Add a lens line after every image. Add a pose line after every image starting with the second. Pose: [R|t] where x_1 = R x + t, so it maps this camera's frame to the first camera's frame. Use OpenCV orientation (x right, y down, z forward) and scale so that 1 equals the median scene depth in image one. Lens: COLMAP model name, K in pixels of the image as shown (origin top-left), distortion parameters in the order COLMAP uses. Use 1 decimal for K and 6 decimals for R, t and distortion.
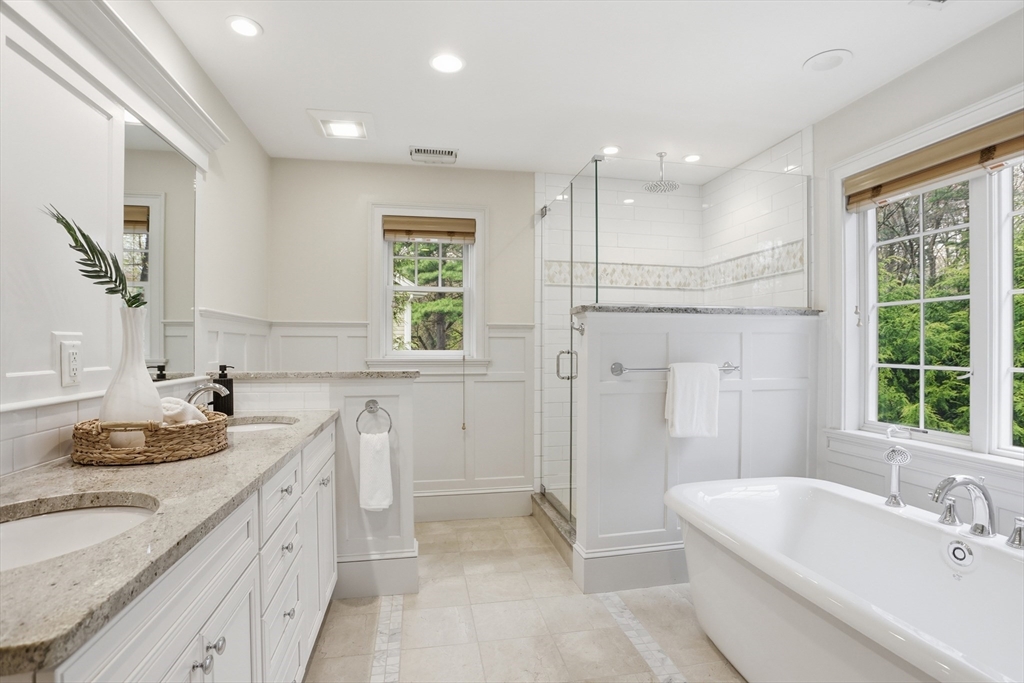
lens RADIAL K [[534.3, 0, 512.0], [0, 534.3, 341.5], [0, 0, 1]] dist [-0.059032, 0.026720]
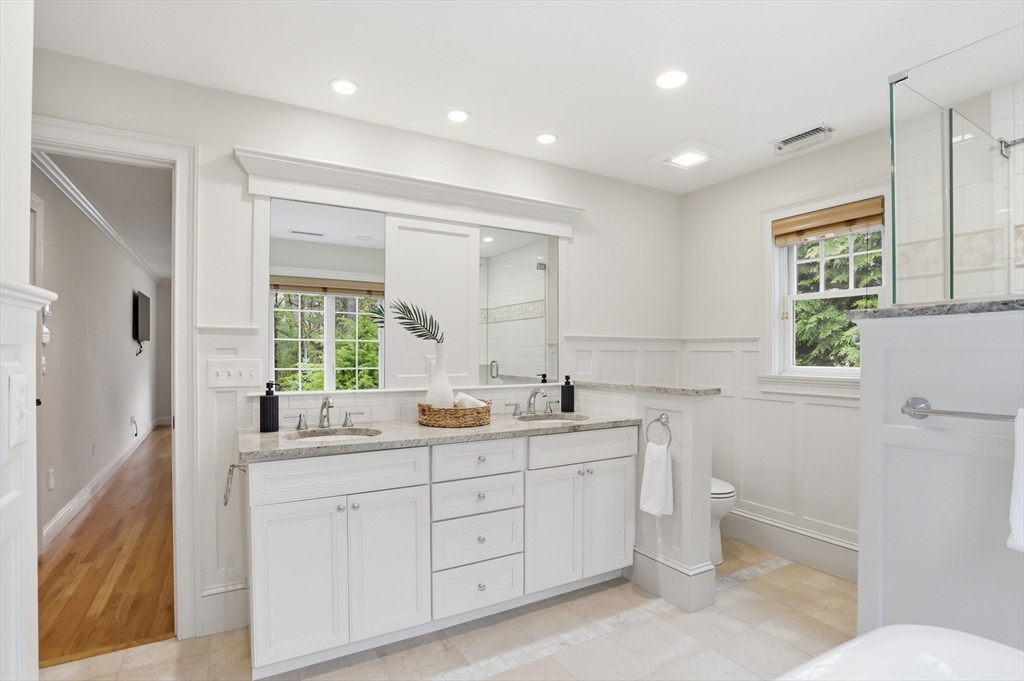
lens RADIAL K [[534.3, 0, 512.0], [0, 534.3, 340.5], [0, 0, 1]] dist [-0.059032, 0.026720]
pose [[0.284517, -0.019832, -0.958466, 0.684818], [0.008821, 0.999798, -0.018069, -0.020774], [0.958630, -0.003314, 0.284634, 0.401800]]
